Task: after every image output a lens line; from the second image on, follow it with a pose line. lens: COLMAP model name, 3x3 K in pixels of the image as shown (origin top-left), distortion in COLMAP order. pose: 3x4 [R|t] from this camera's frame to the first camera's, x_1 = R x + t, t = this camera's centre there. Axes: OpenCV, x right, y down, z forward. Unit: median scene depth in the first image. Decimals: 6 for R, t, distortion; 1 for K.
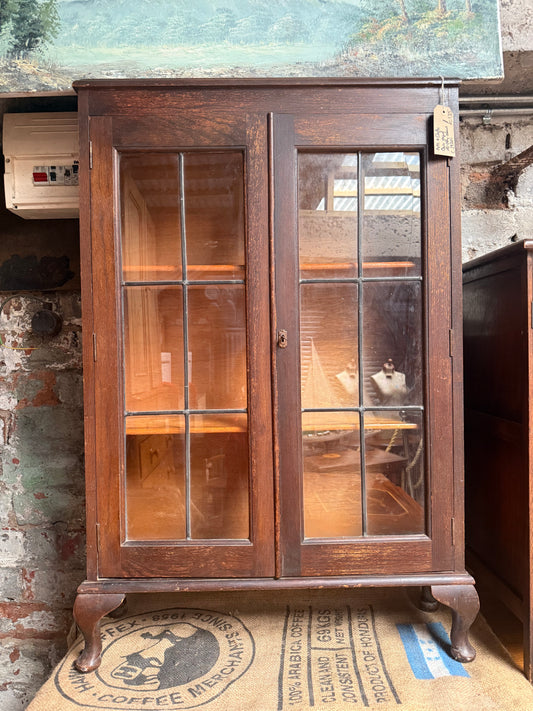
lens RADIAL K [[498.4, 0, 264.9], [0, 498.4, 353.8], [0, 0, 1]] dist [0.017580, -0.030121]
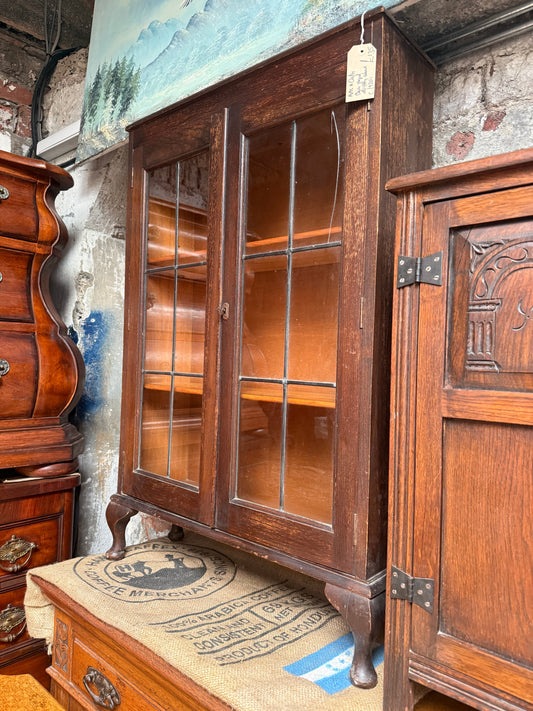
lens RADIAL K [[498.4, 0, 266.6], [0, 498.4, 354.9], [0, 0, 1]] dist [0.017580, -0.030121]
pose [[0.751008, 0.038363, -0.659178, 0.805589], [-0.051032, 0.998697, -0.000020, 0.059361], [0.658318, 0.033654, 0.751987, 0.232499]]
